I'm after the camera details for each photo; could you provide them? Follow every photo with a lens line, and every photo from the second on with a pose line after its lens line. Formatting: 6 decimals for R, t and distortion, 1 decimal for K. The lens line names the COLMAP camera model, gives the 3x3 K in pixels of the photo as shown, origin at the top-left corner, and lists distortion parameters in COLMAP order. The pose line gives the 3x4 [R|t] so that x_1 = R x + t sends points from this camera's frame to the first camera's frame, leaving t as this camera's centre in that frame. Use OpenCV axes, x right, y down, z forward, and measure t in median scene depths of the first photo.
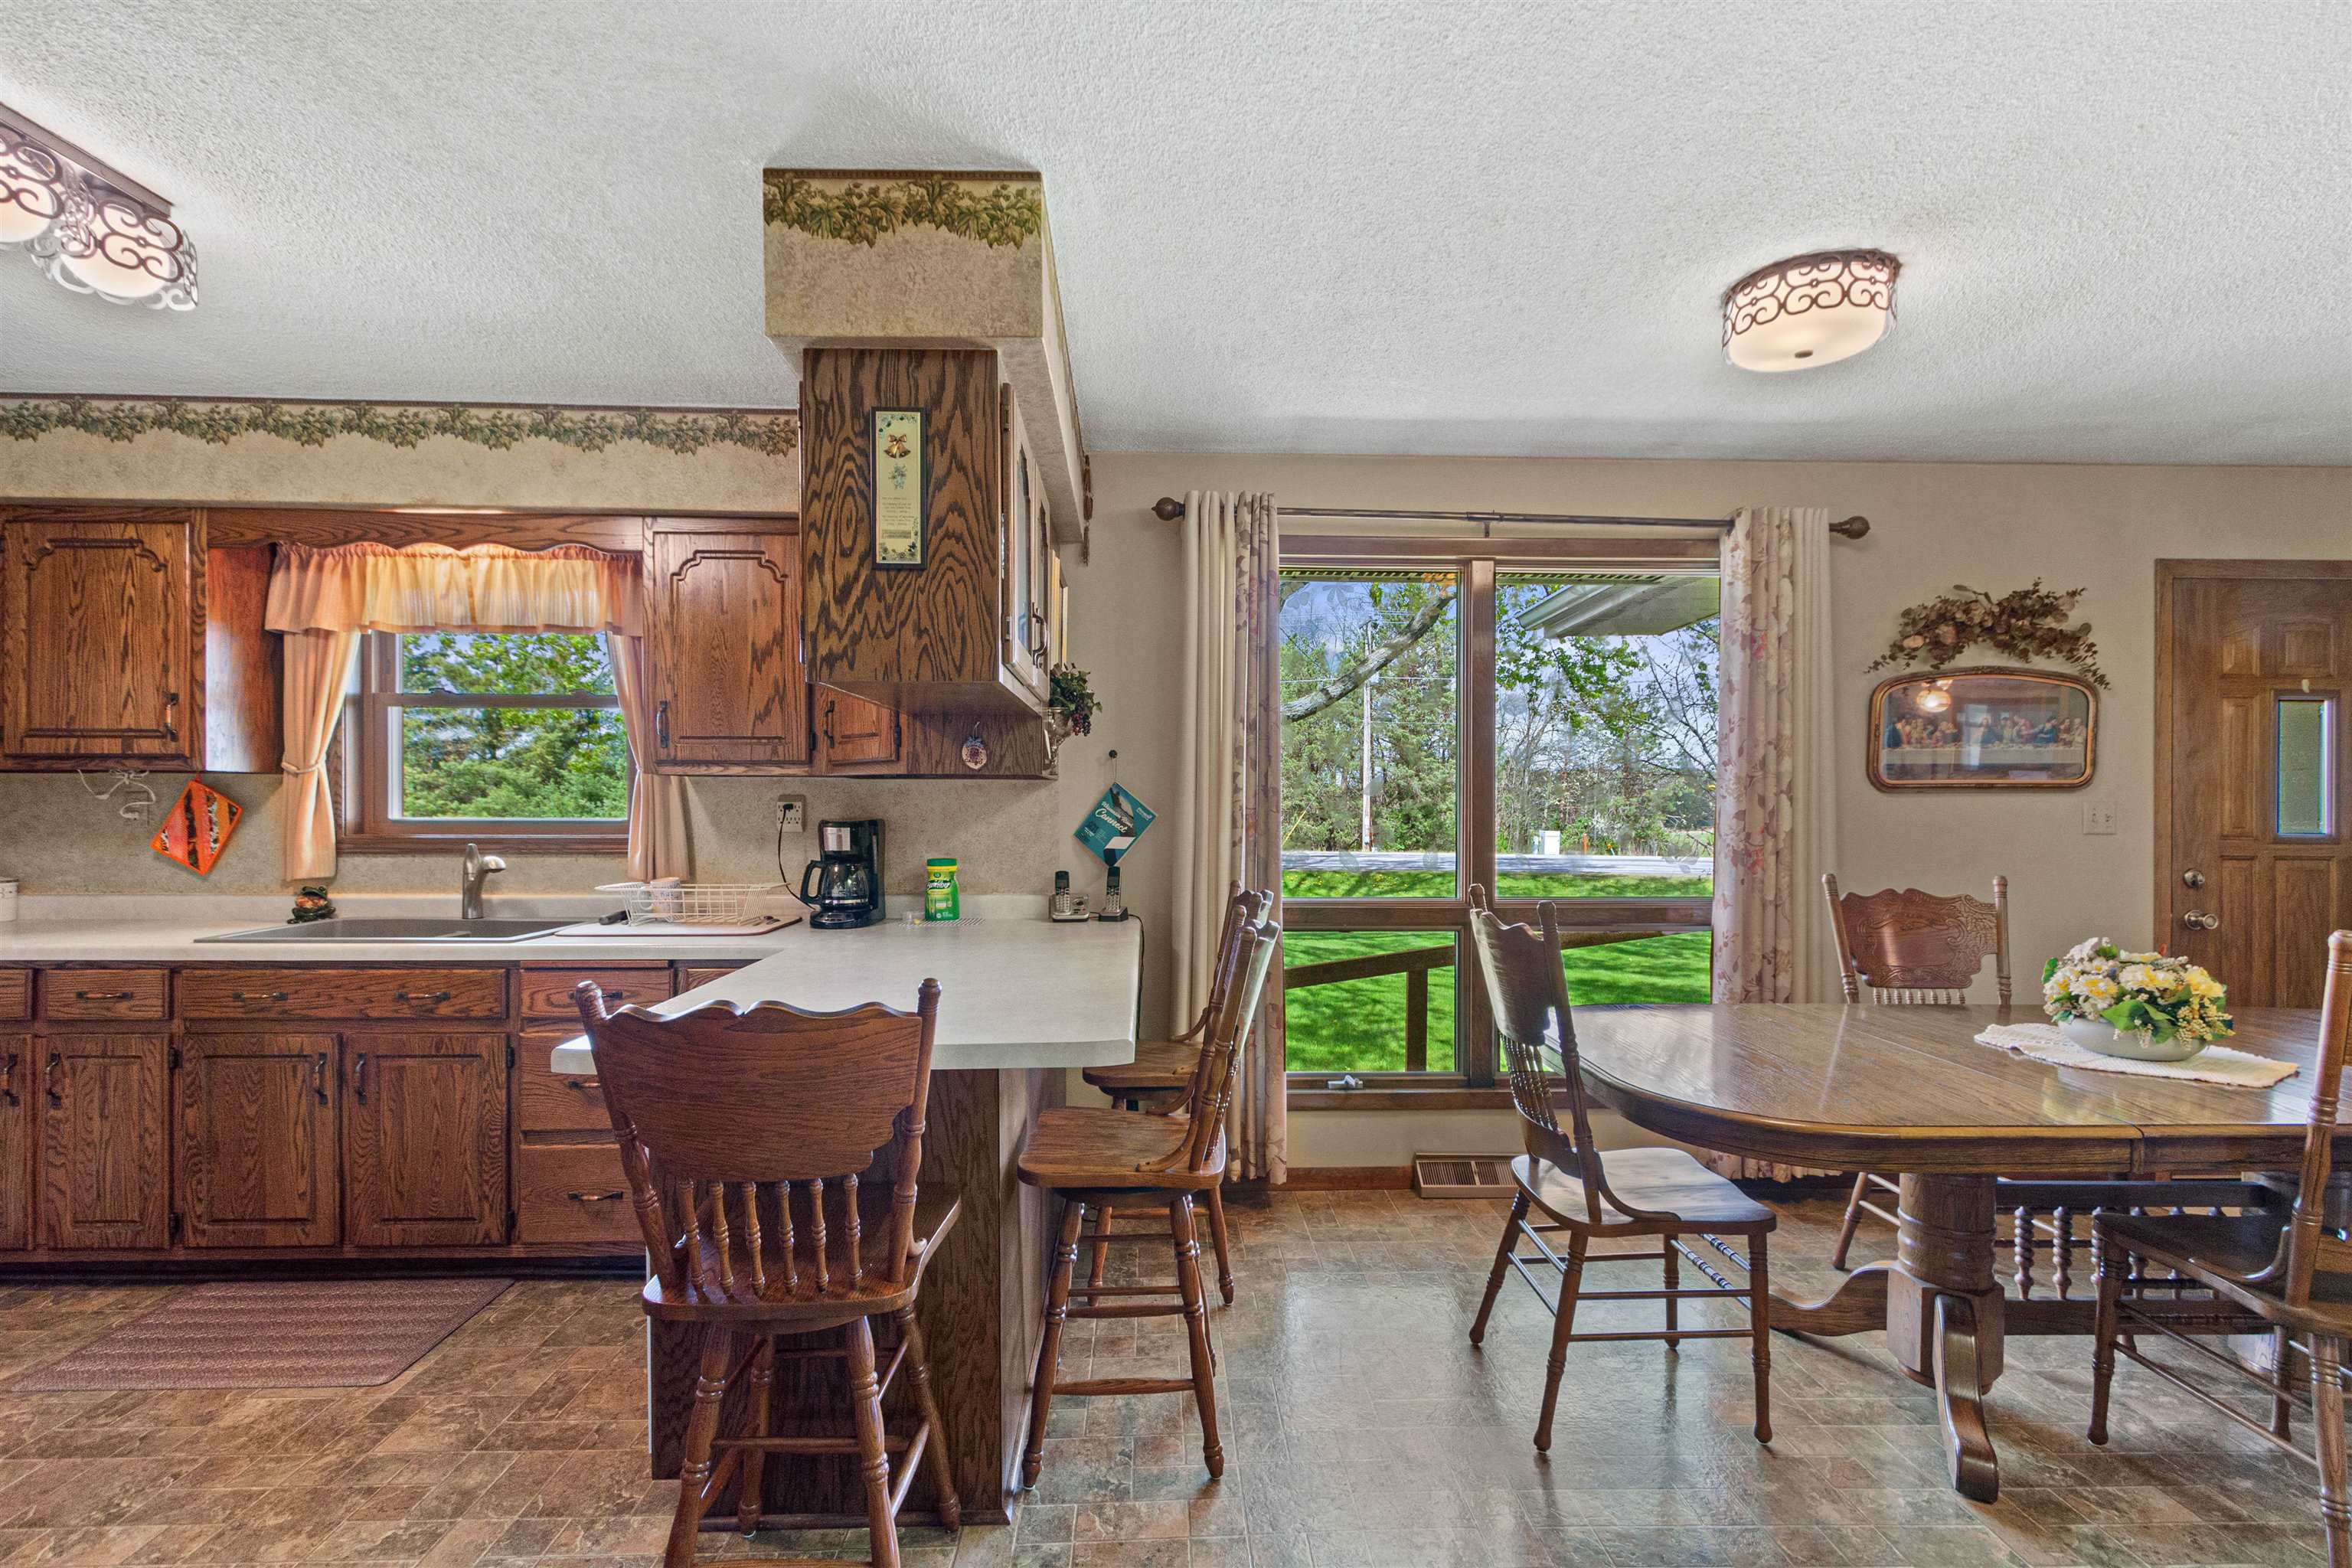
lens RADIAL K [[1072.6, 0, 1182.7], [0, 1072.6, 818.7], [0, 0, 1]] dist [-0.004867, -0.000626]
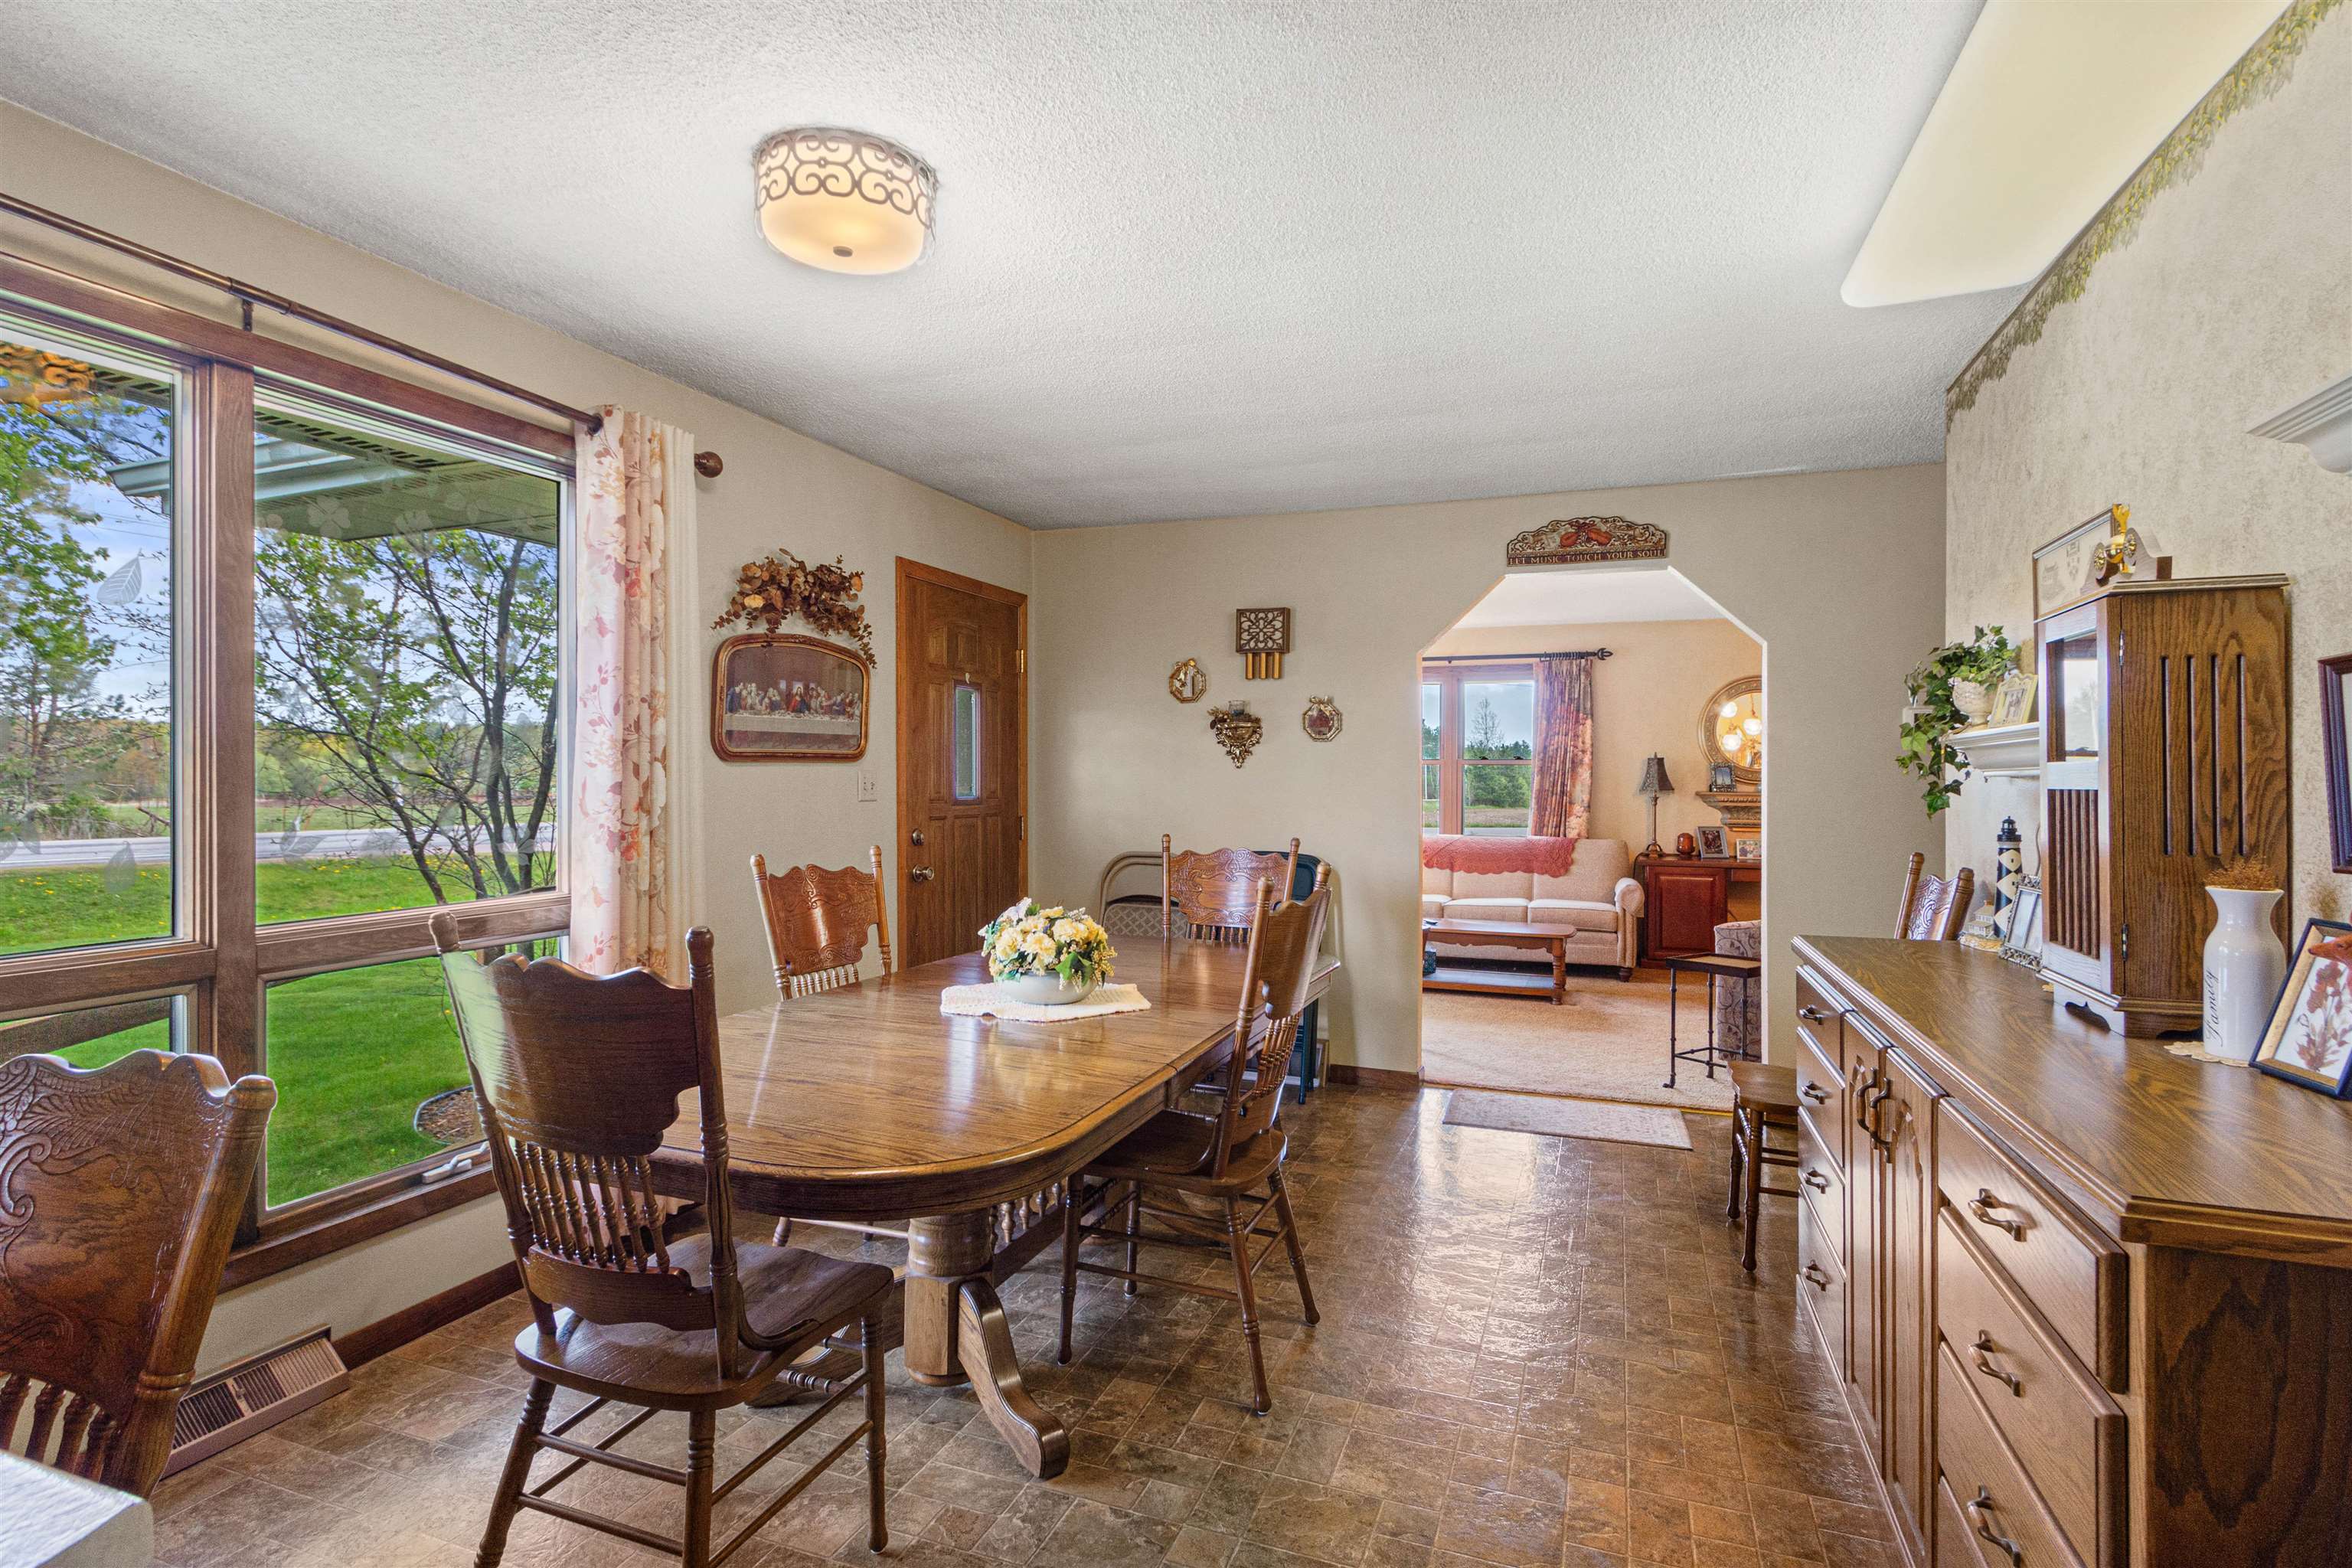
lens RADIAL K [[1168.0, 0, 1162.2], [0, 1168.0, 777.9], [0, 0, 1]] dist [-0.003454, -0.001945]
pose [[0.381336, -0.004460, 0.924426, -0.131117], [0.009410, 0.999955, 0.000942, -0.007758], [-0.924389, 0.008340, 0.381361, 0.287419]]
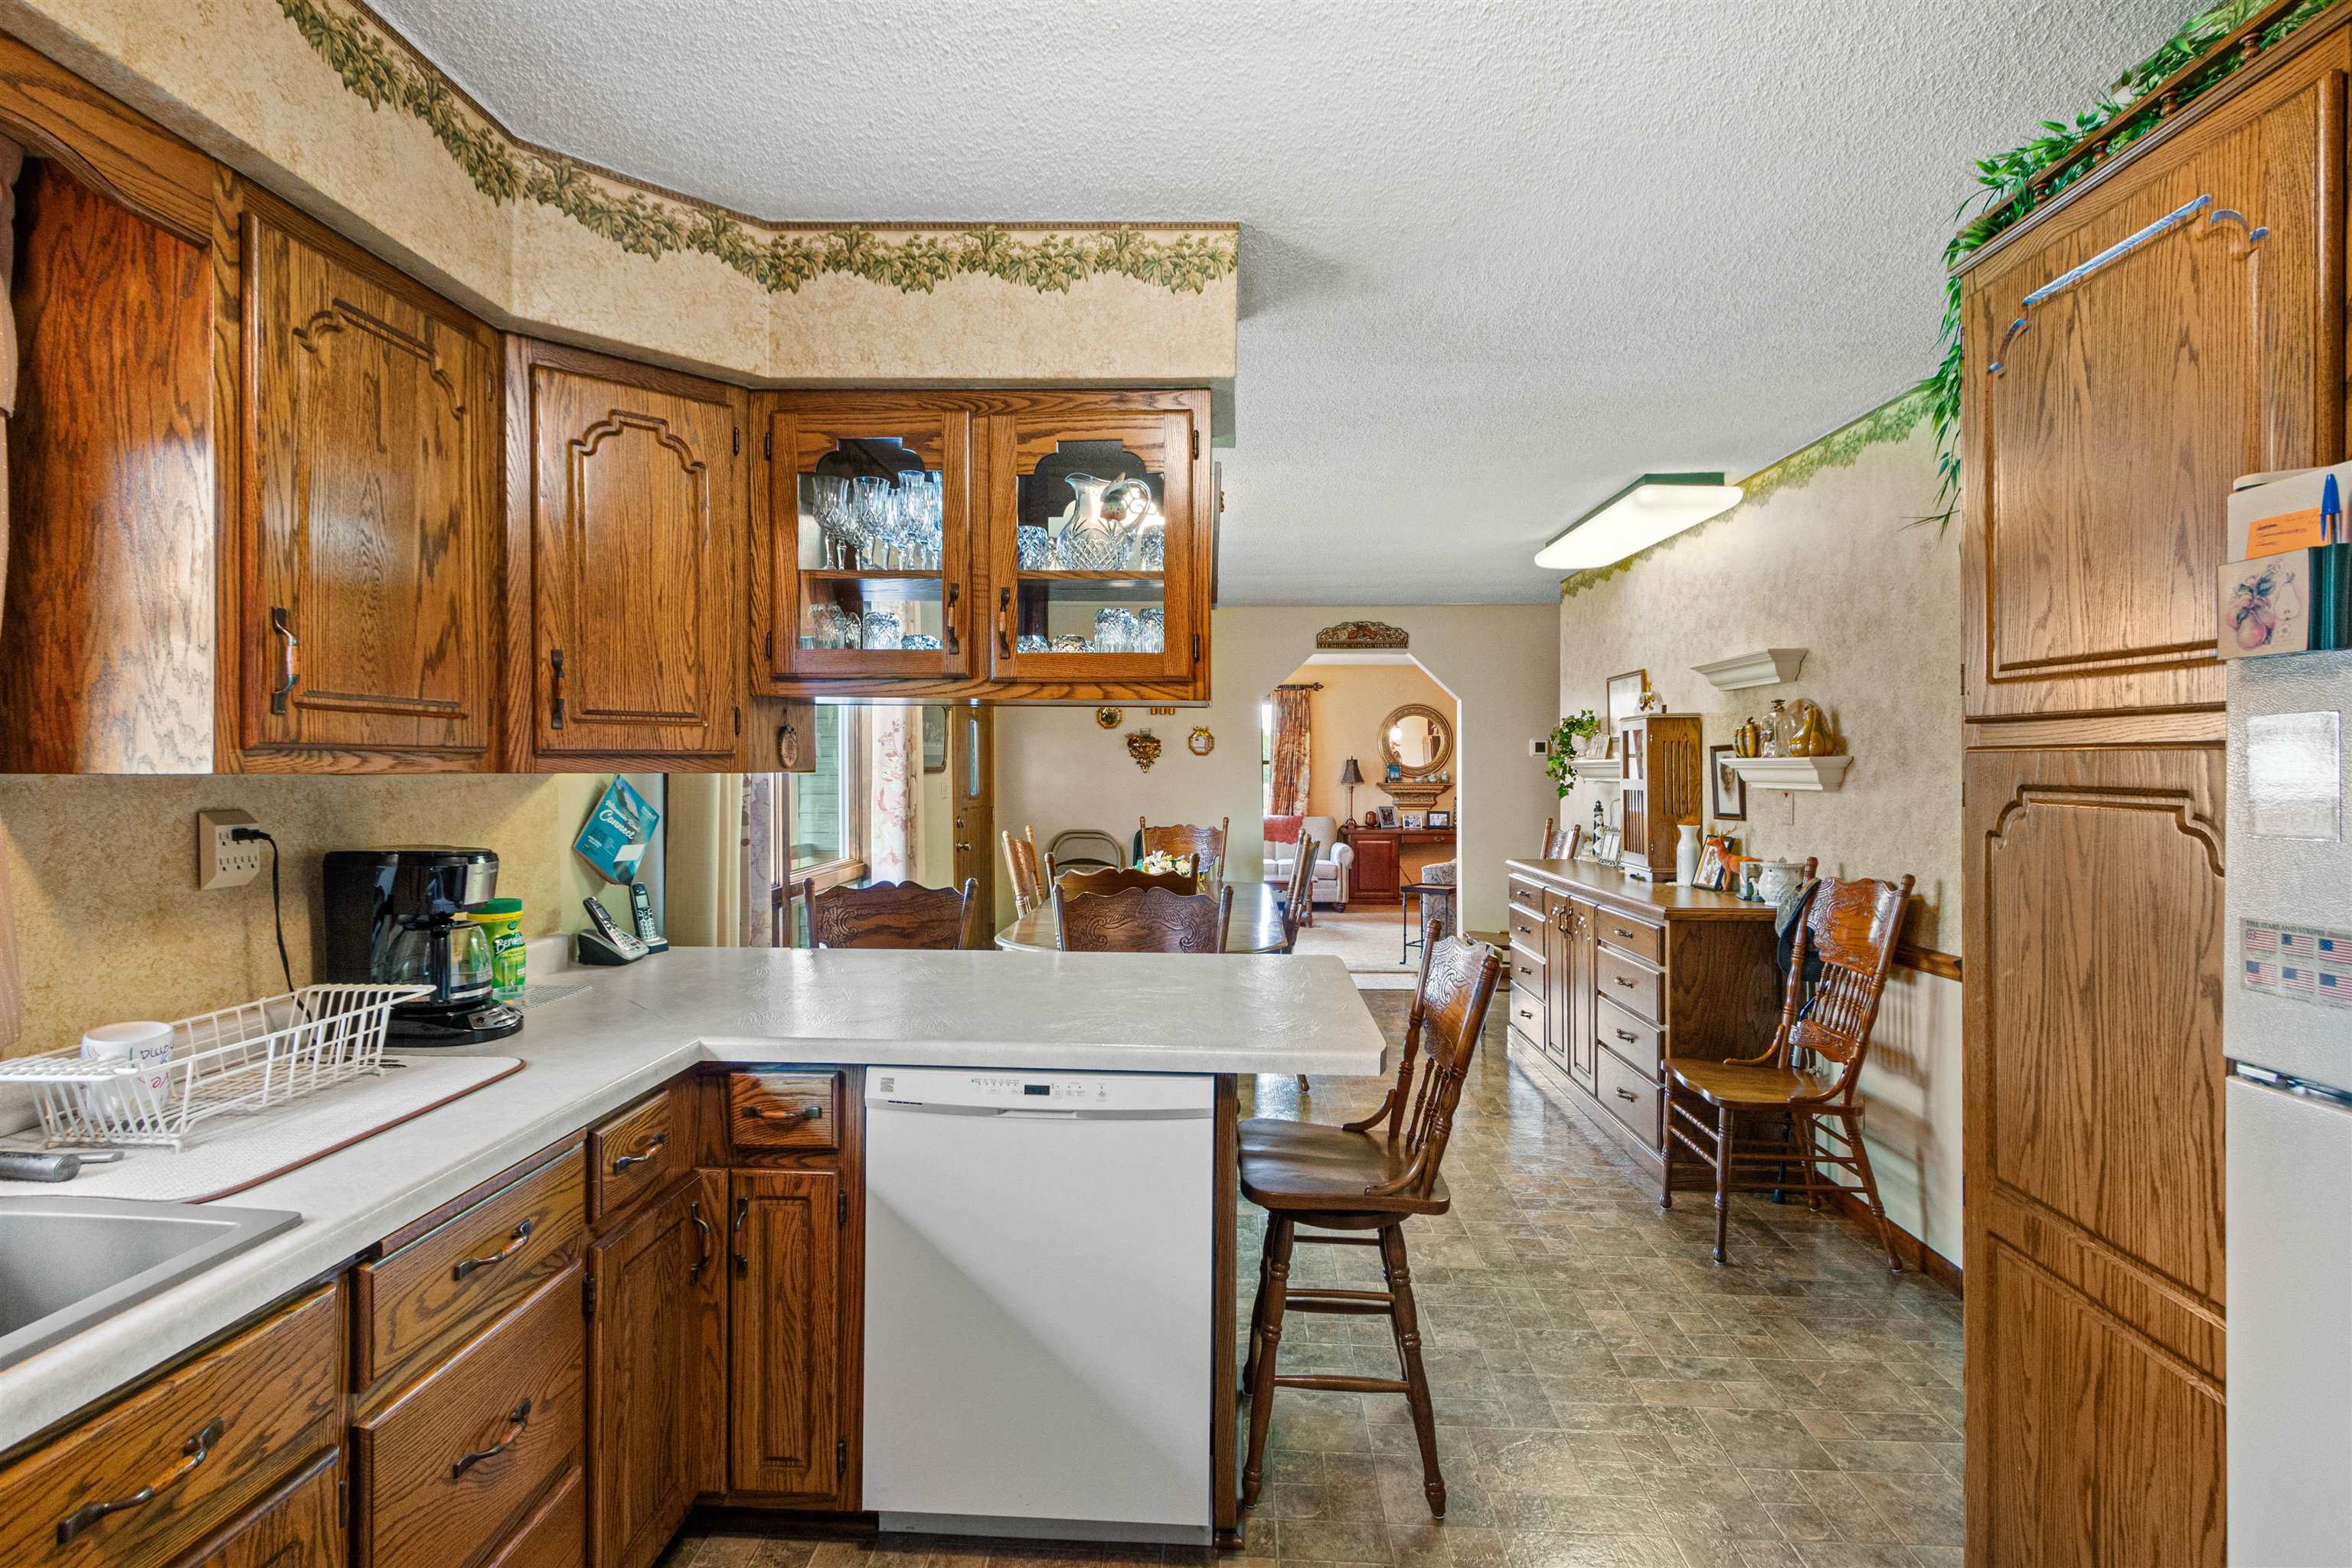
lens RADIAL K [[1072.6, 0, 1182.0], [0, 1072.6, 771.0], [0, 0, 1]] dist [-0.004867, -0.000626]
pose [[0.074365, -0.009075, 0.997190, -0.848805], [0.012015, 0.999894, 0.008204, -0.040577], [-0.997159, 0.011371, 0.074466, 0.570033]]
